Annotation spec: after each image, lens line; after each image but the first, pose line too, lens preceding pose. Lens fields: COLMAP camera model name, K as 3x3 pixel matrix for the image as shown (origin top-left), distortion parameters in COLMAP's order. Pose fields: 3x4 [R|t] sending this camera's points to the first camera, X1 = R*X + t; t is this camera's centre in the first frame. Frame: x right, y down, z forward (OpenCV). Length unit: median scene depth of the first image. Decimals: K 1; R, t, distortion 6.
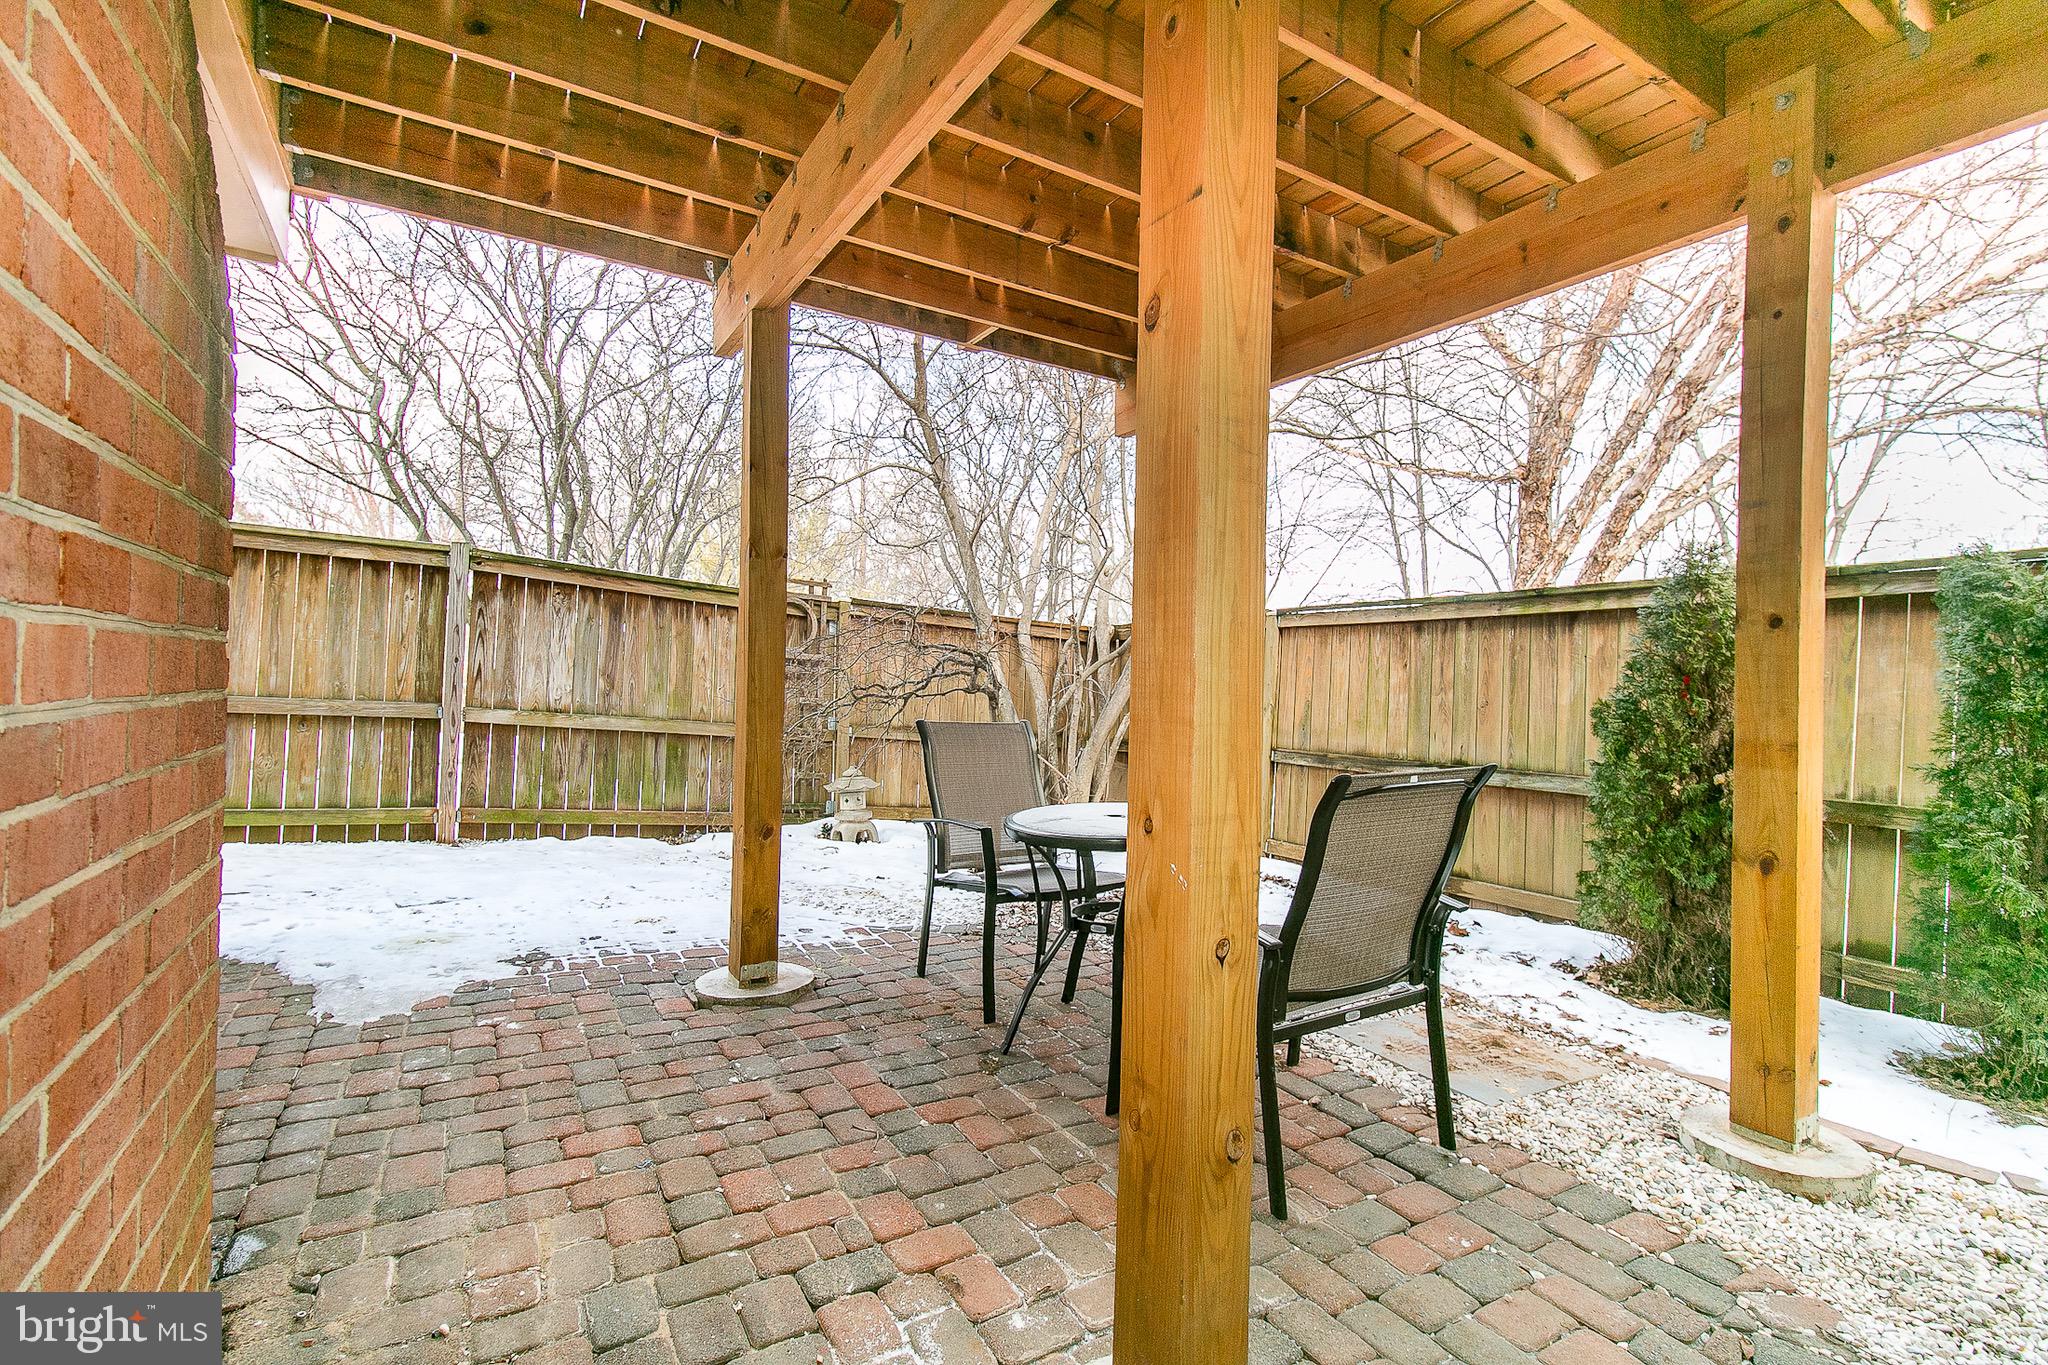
lens RADIAL K [[959.5, 0, 1025.7], [0, 959.5, 677.0], [0, 0, 1]] dist [0.001321, 0.001456]
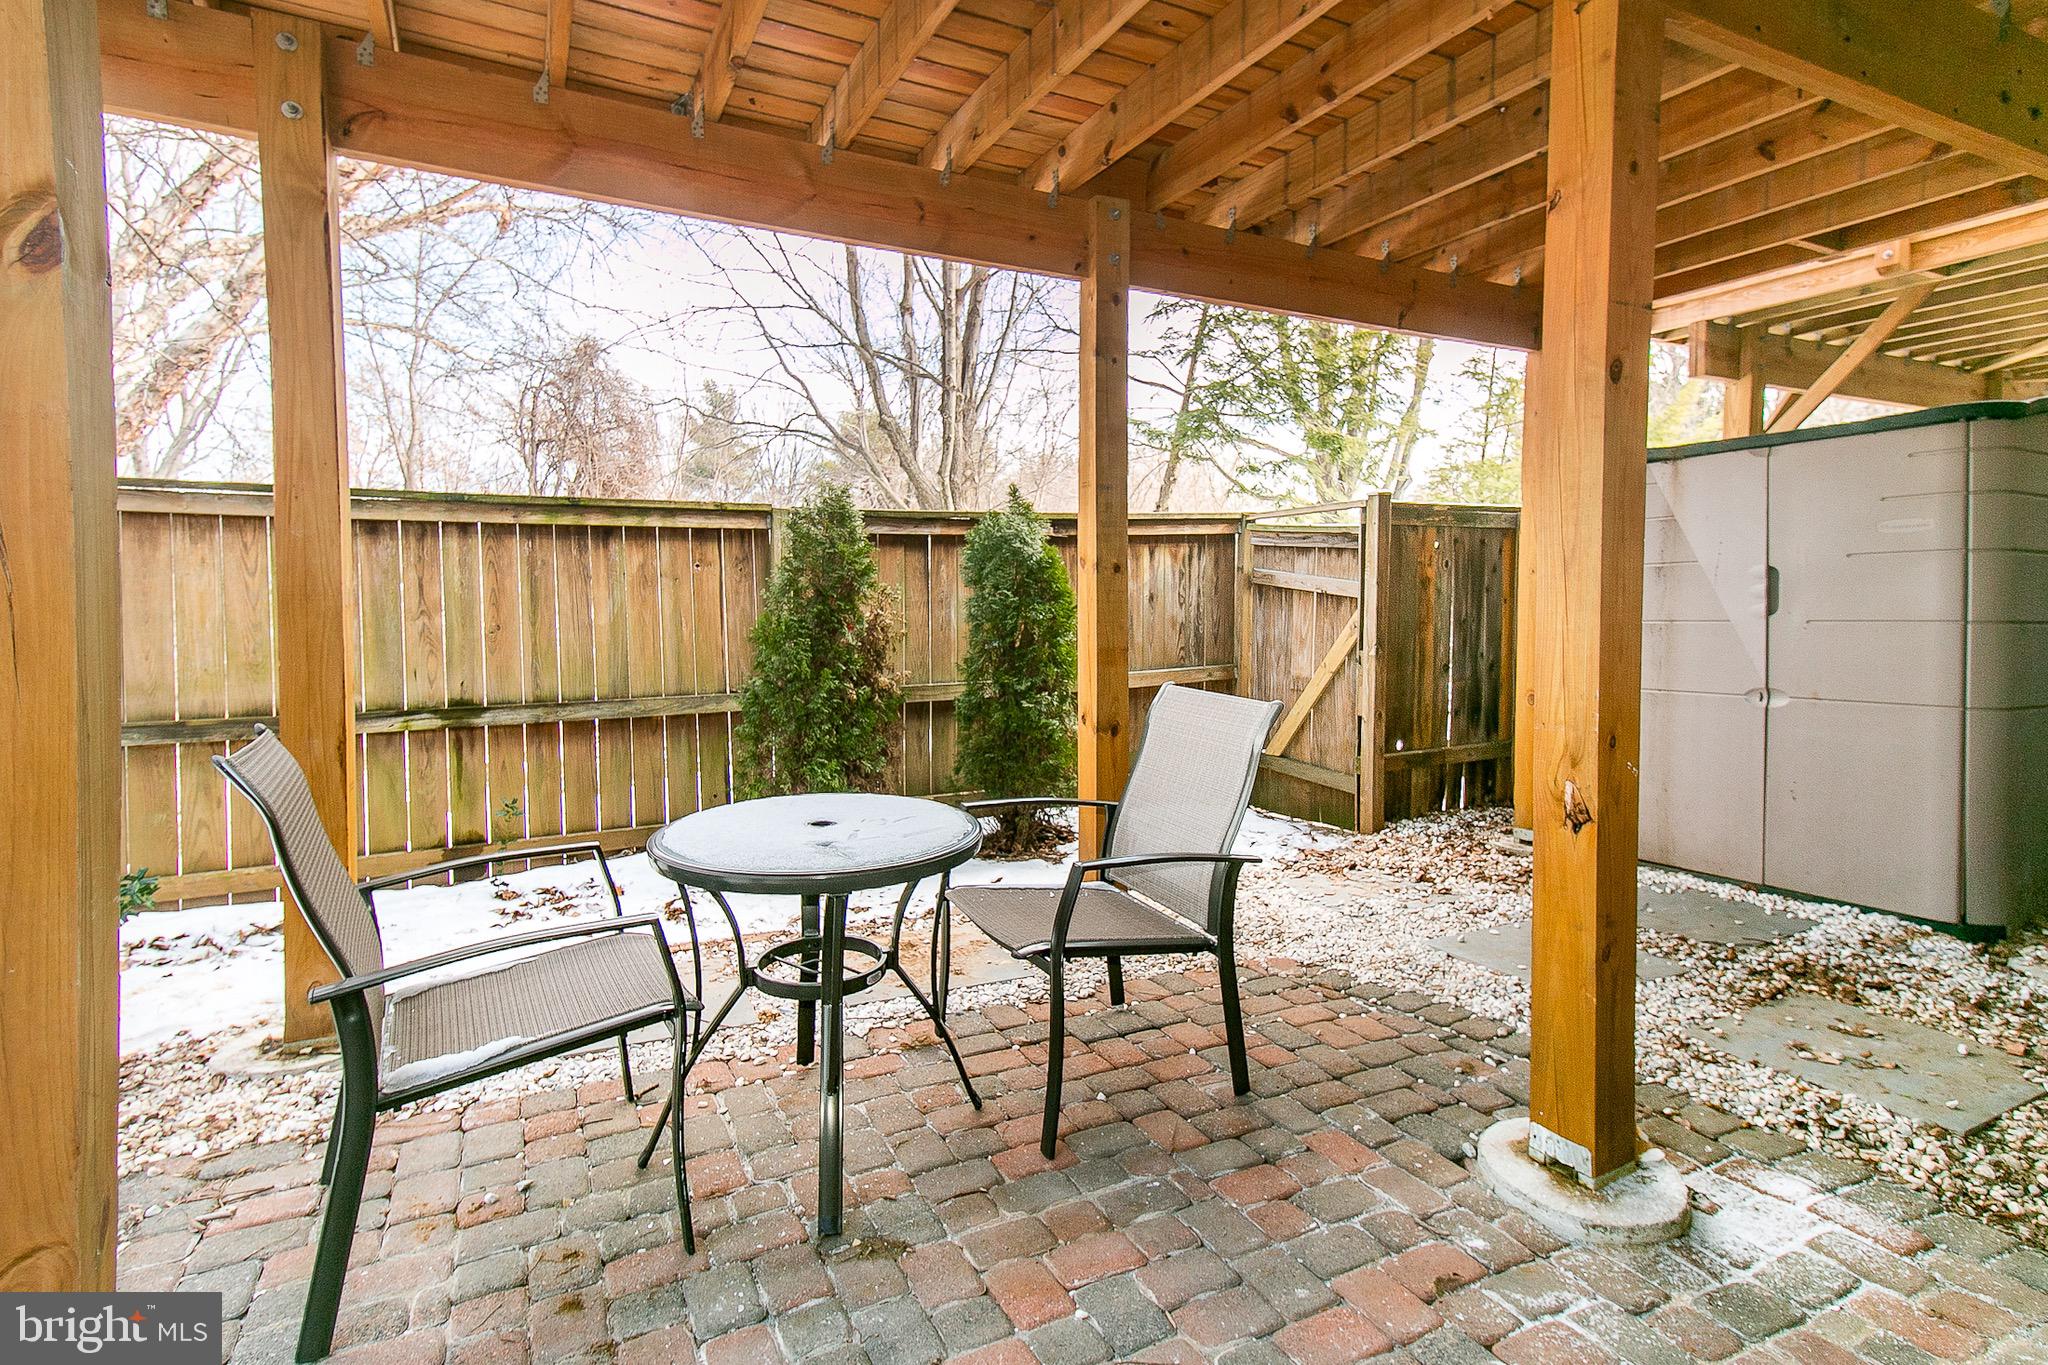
lens RADIAL K [[1017.2, 0, 1020.0], [0, 1017.2, 675.1], [0, 0, 1]] dist [0.003069, 0.000515]
pose [[0.050149, -0.099127, 0.993810, -0.411850], [-0.010139, 0.994960, 0.099754, -0.026262], [-0.998690, -0.015079, 0.048891, 0.545849]]
